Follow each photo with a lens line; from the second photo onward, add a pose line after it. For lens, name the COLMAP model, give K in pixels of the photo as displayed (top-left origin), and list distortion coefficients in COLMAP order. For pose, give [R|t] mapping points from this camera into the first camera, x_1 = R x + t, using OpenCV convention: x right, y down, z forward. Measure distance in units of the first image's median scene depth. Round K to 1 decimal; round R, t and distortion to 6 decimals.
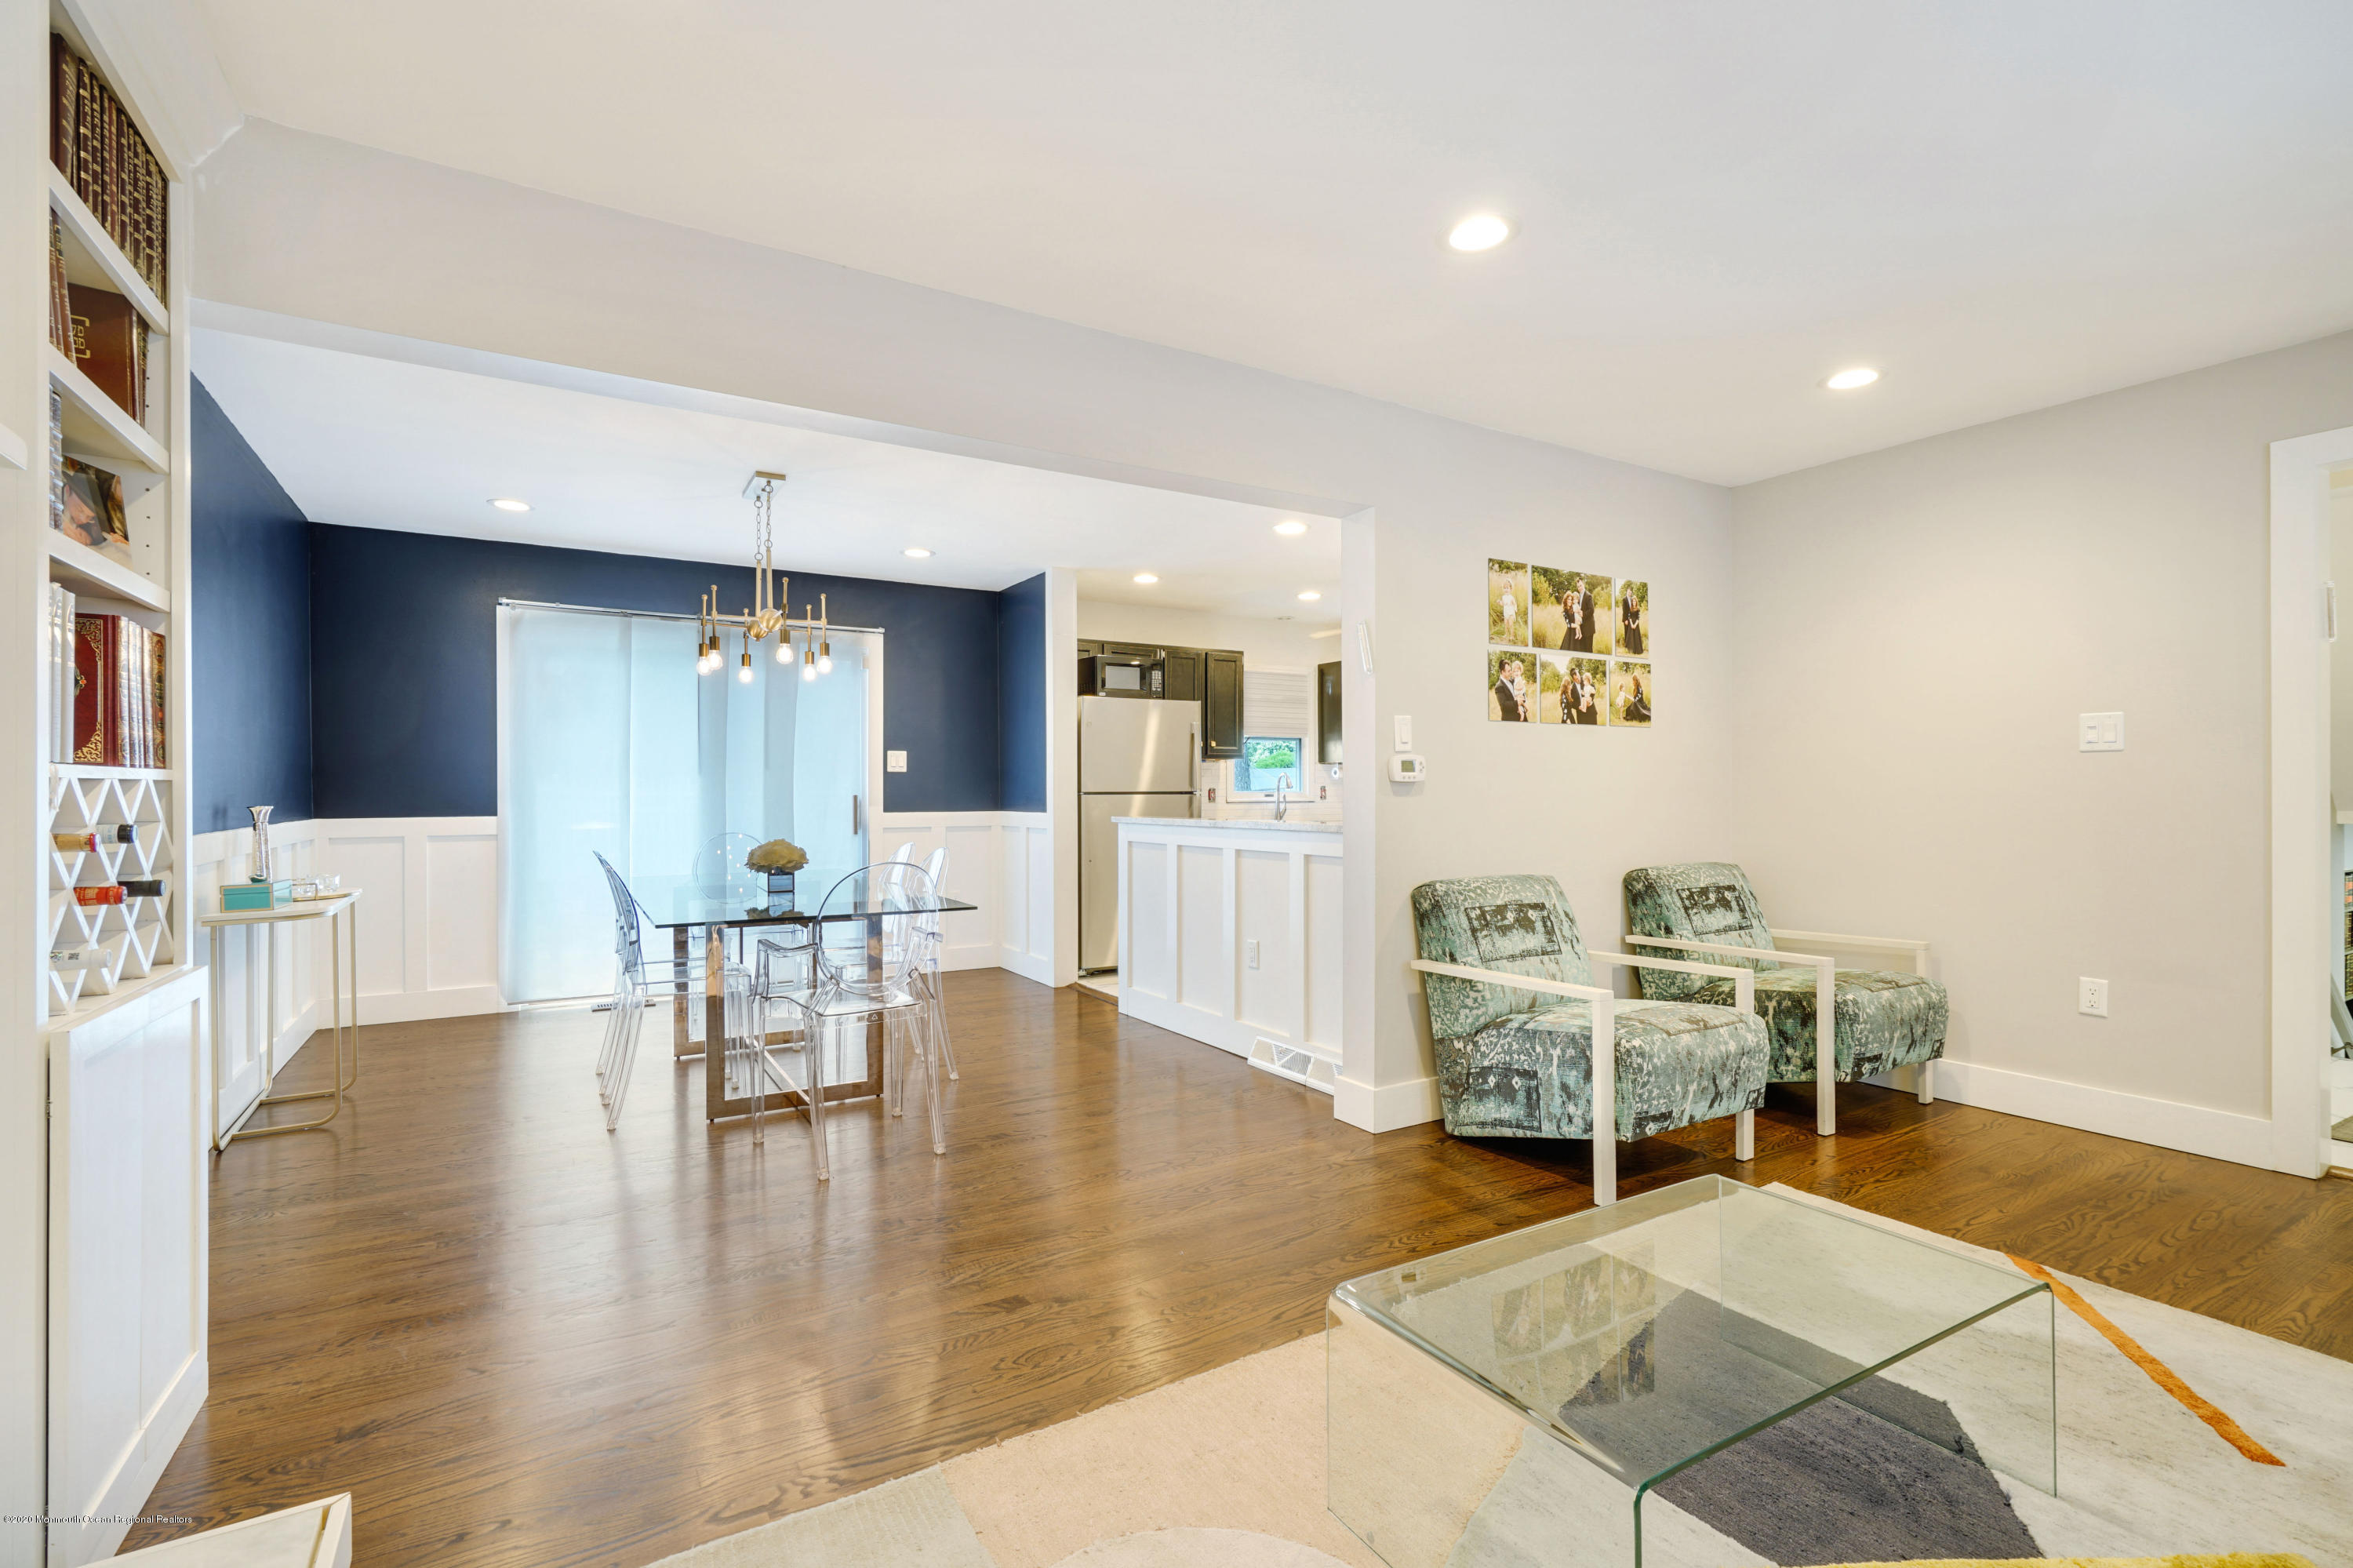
lens RADIAL K [[1069.0, 0, 1164.3], [0, 1069.0, 784.9], [0, 0, 1]] dist [-0.002646, 0.000888]
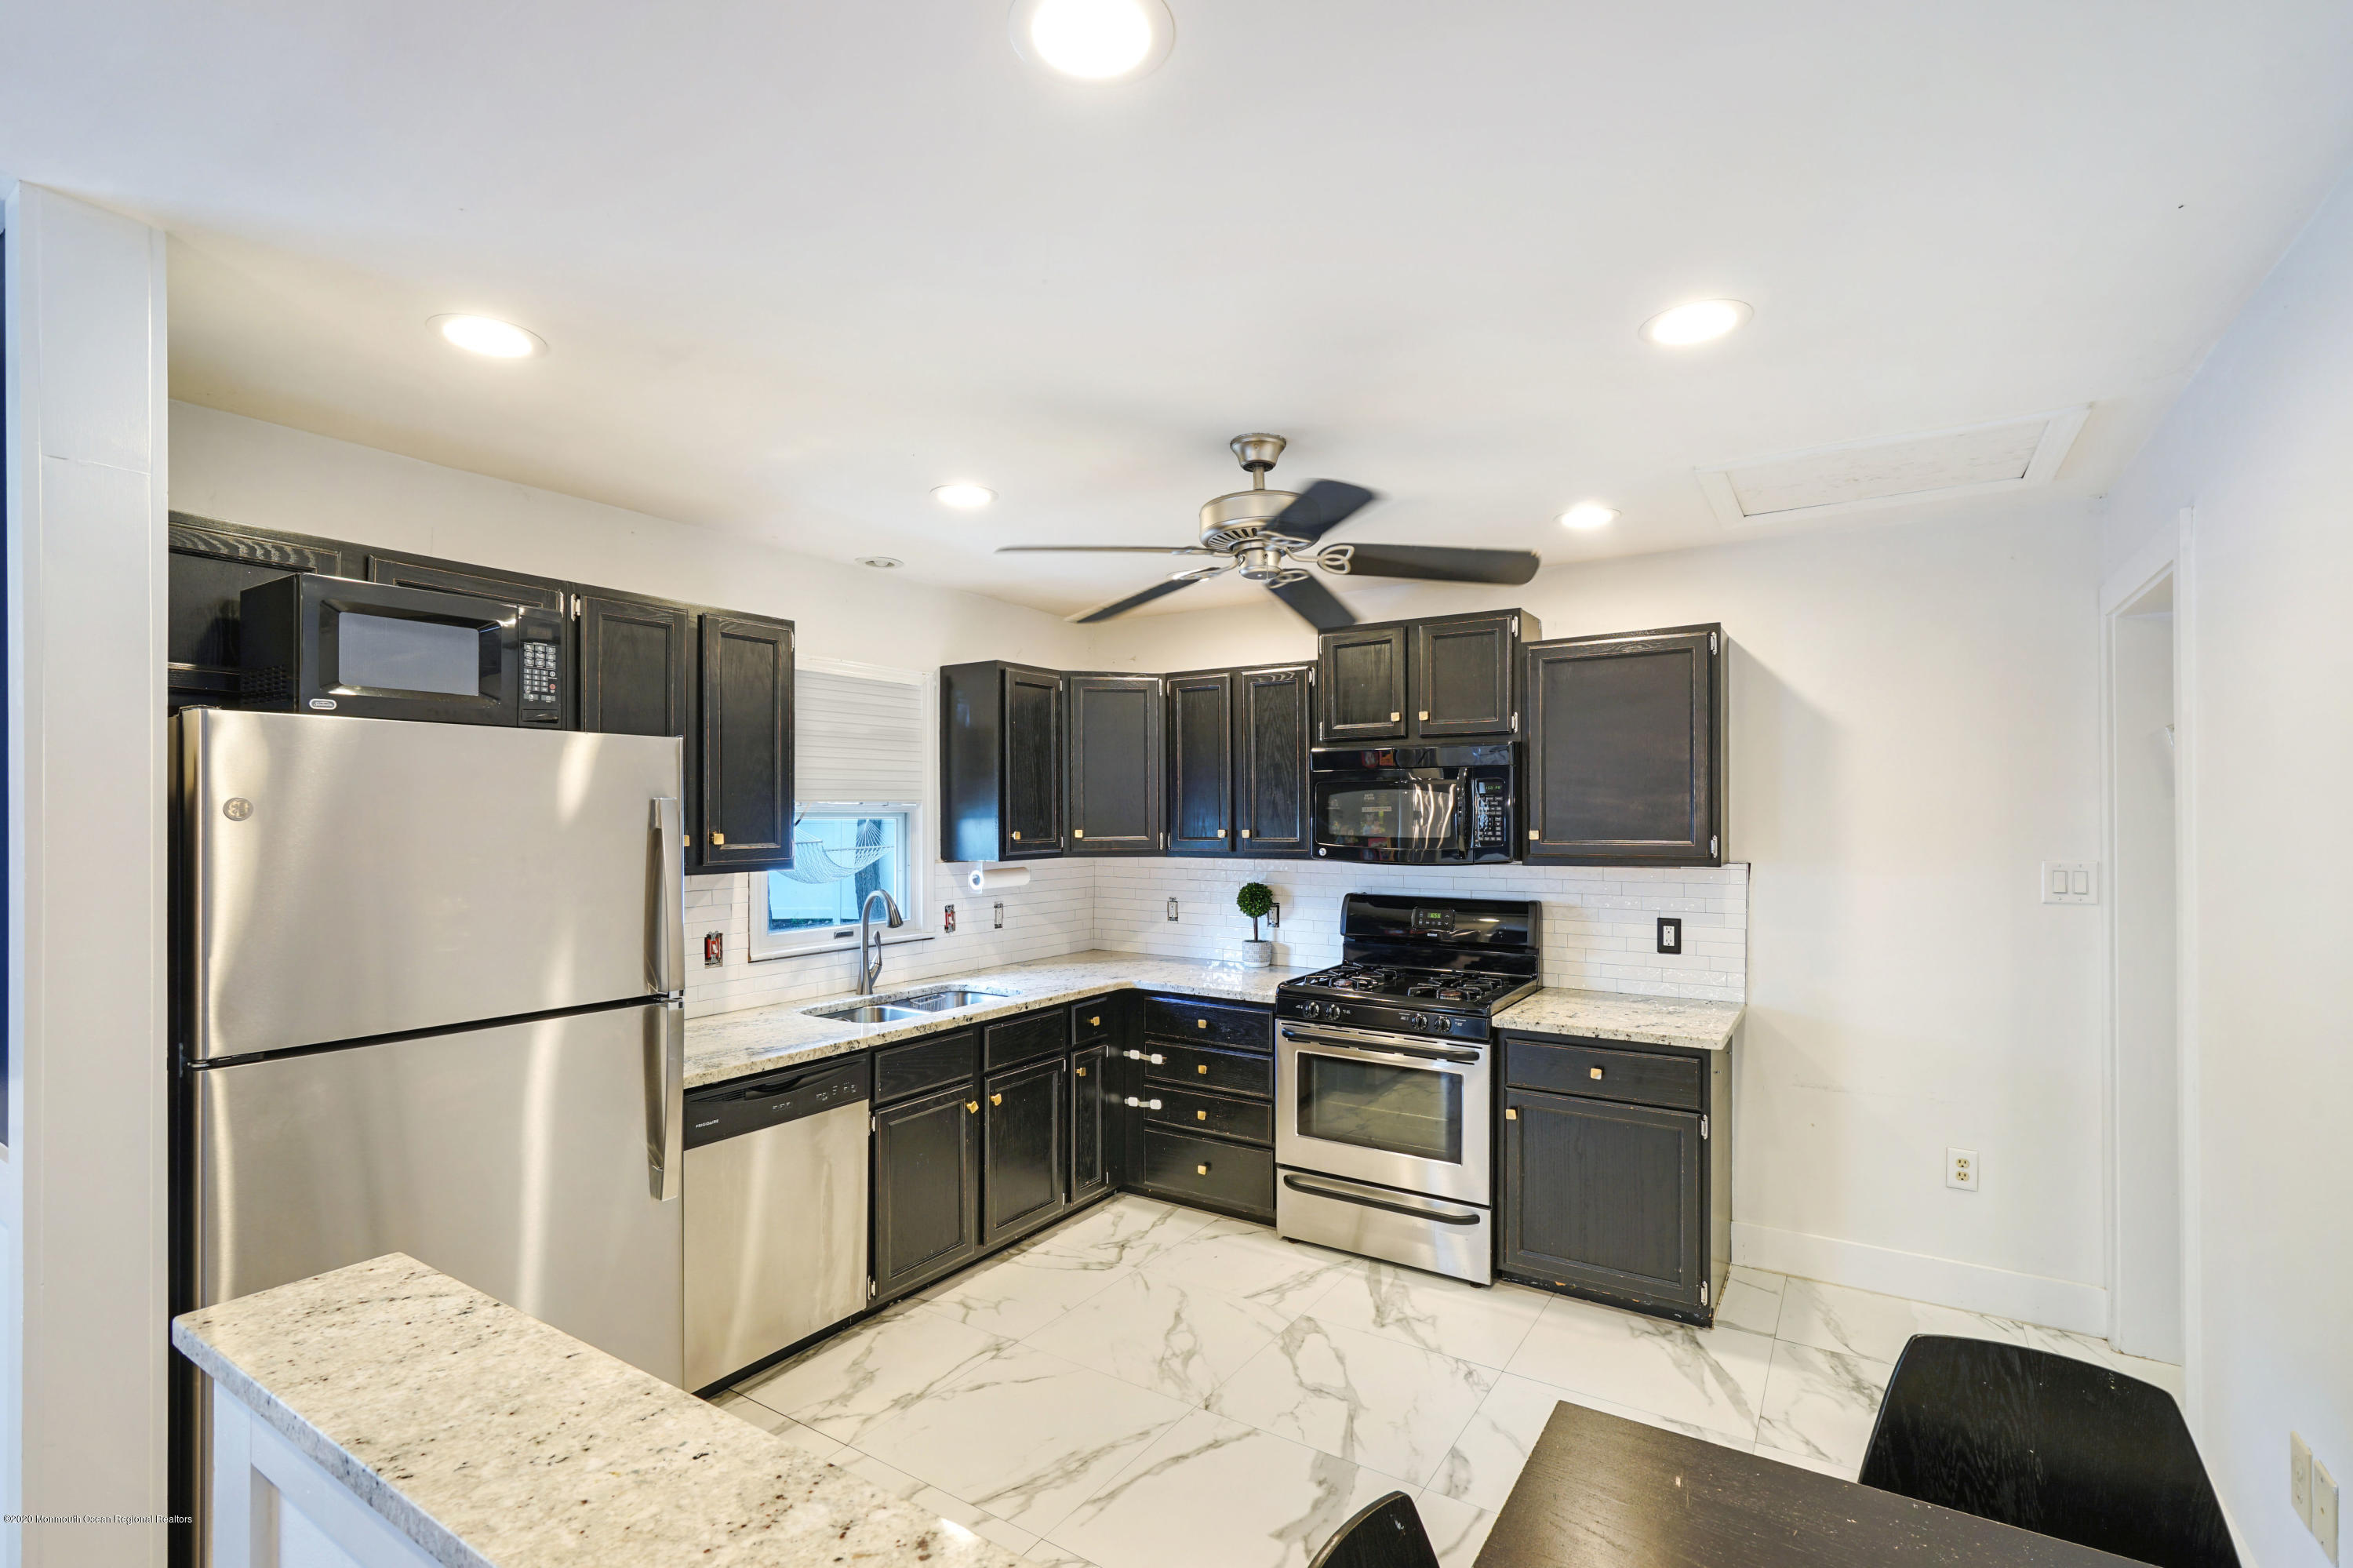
lens RADIAL K [[1069.0, 0, 1167.9], [0, 1069.0, 789.3], [0, 0, 1]] dist [-0.002646, 0.000888]
pose [[0.900543, 0.006255, 0.434722, 0.037869], [0.003023, 0.999782, -0.020647, -0.079913], [-0.434756, 0.019908, 0.900328, 0.914740]]
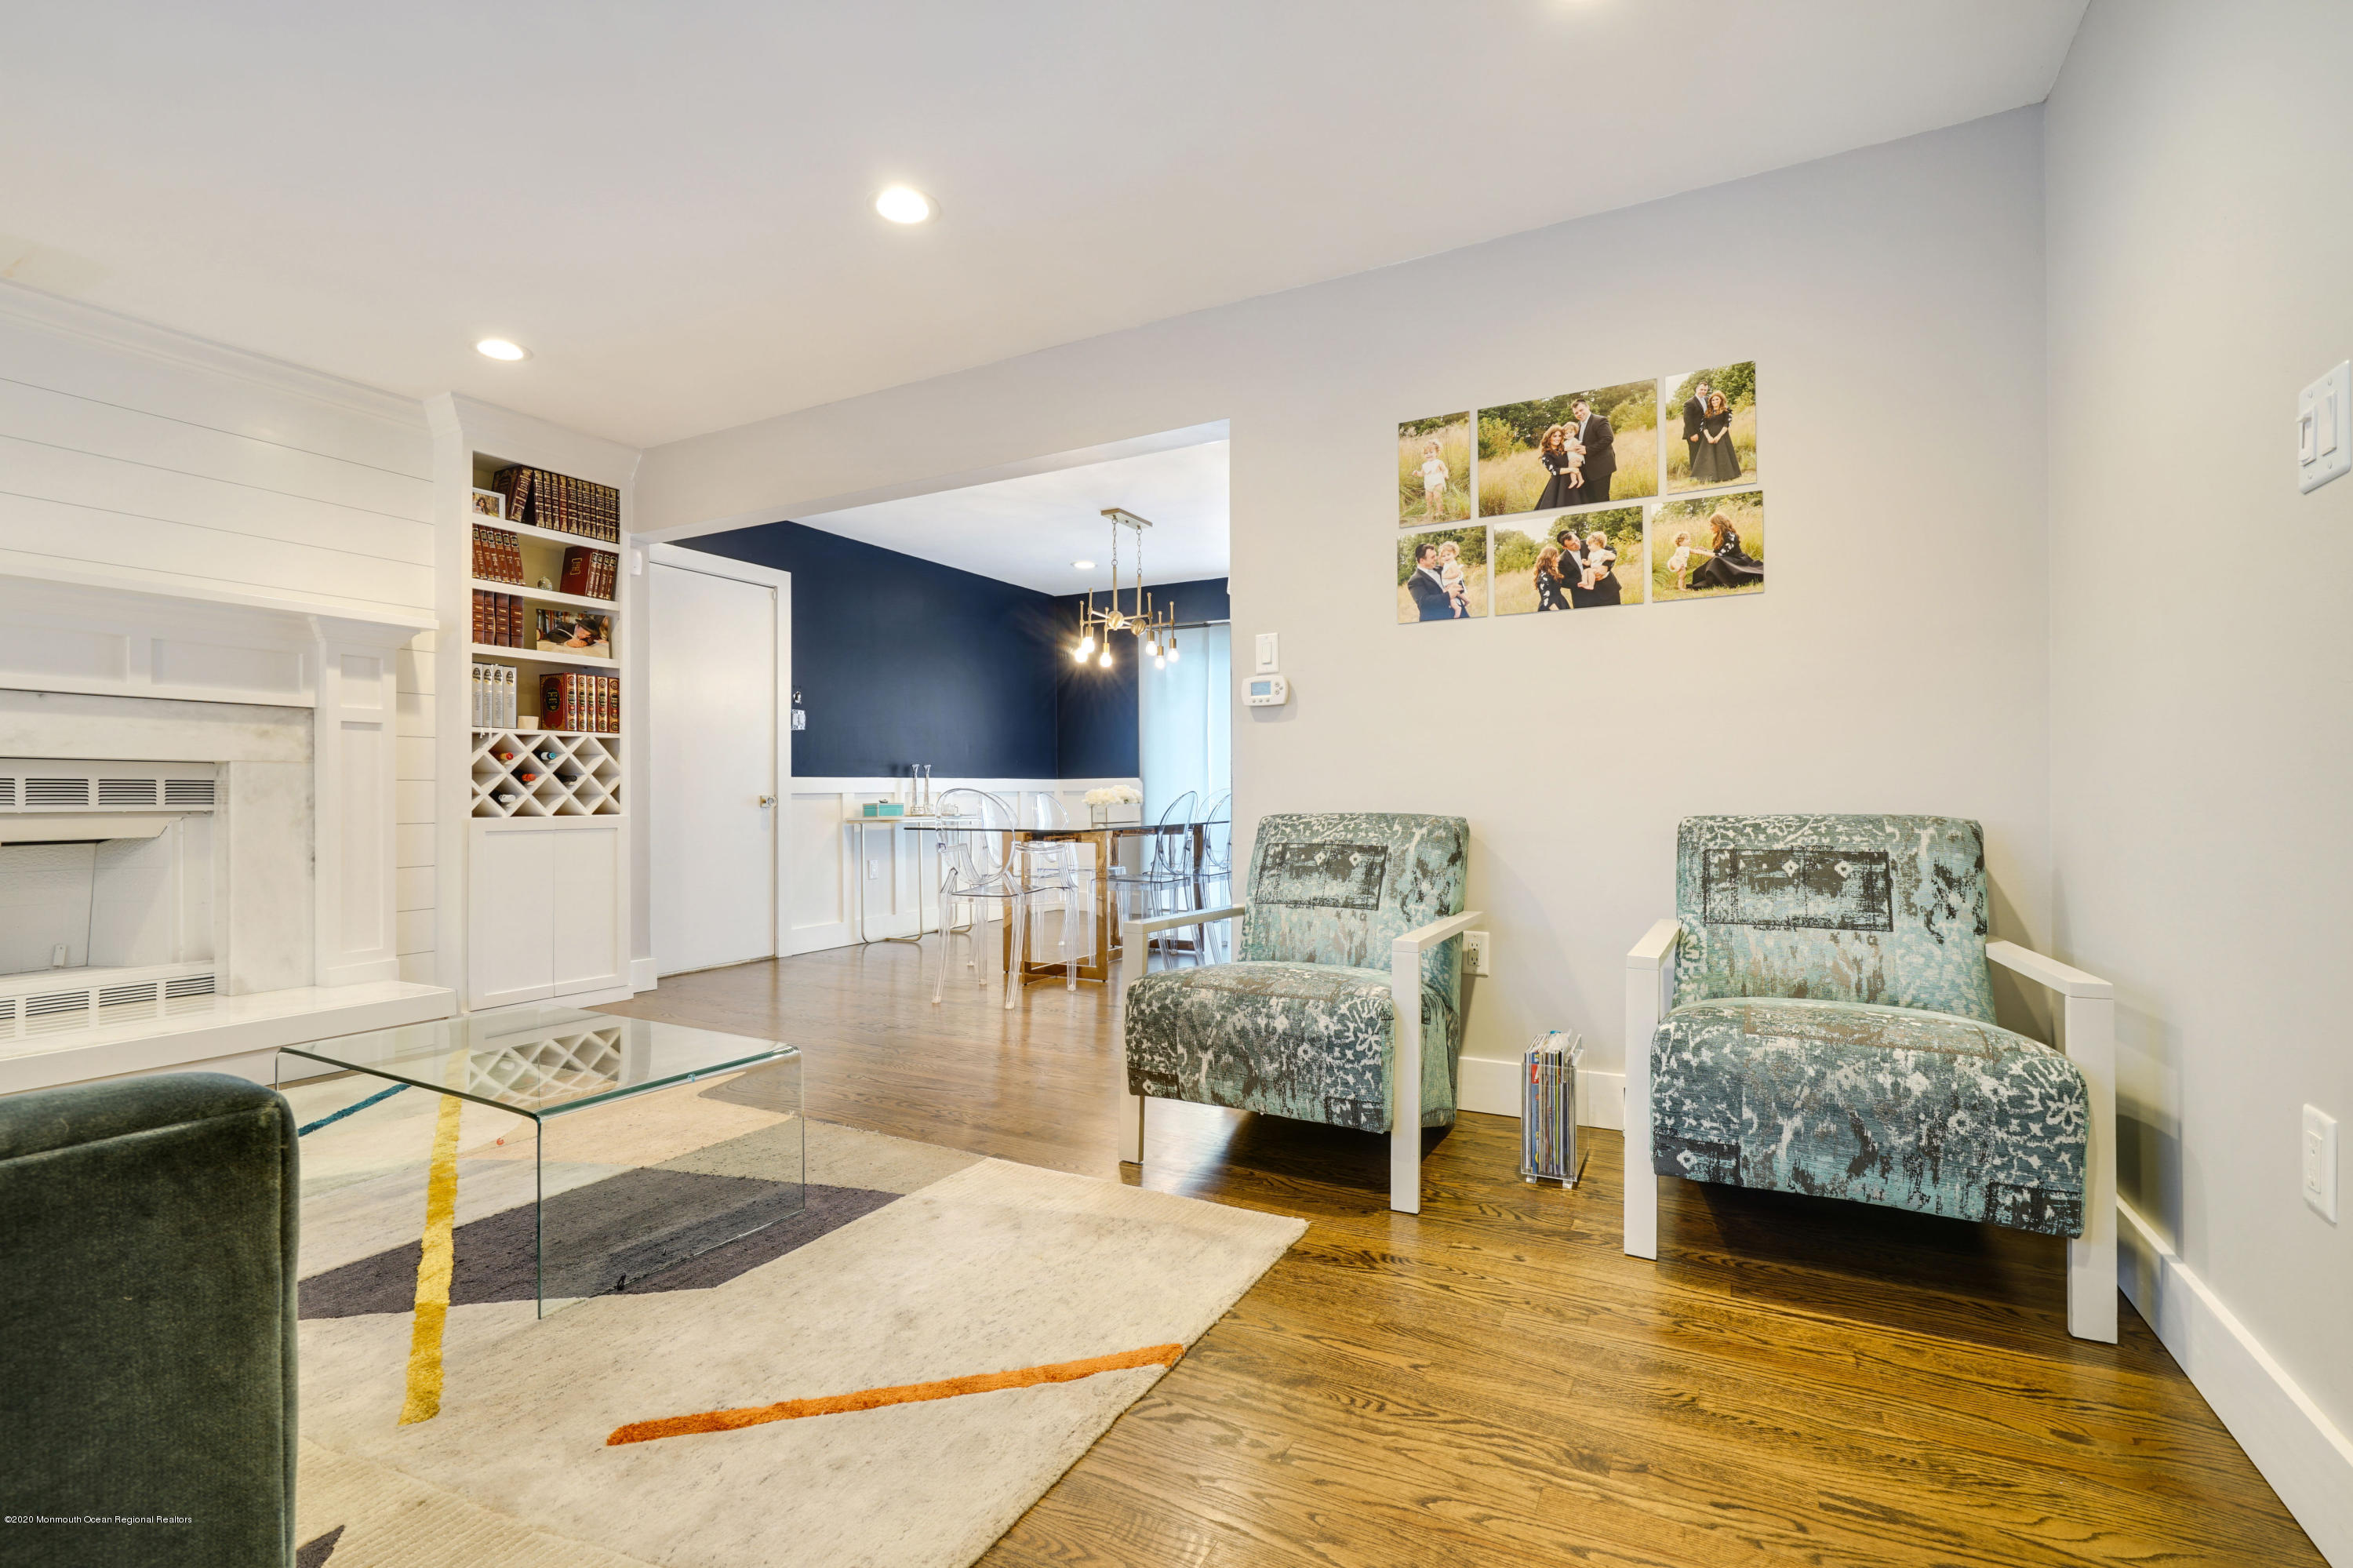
lens RADIAL K [[1069.0, 0, 1172.7], [0, 1069.0, 790.0], [0, 0, 1]] dist [-0.002646, 0.000888]
pose [[0.494638, -0.011546, -0.869023, 0.854274], [-0.003646, 0.999875, -0.015360, 0.072554], [0.869092, 0.010766, 0.494534, 0.422769]]
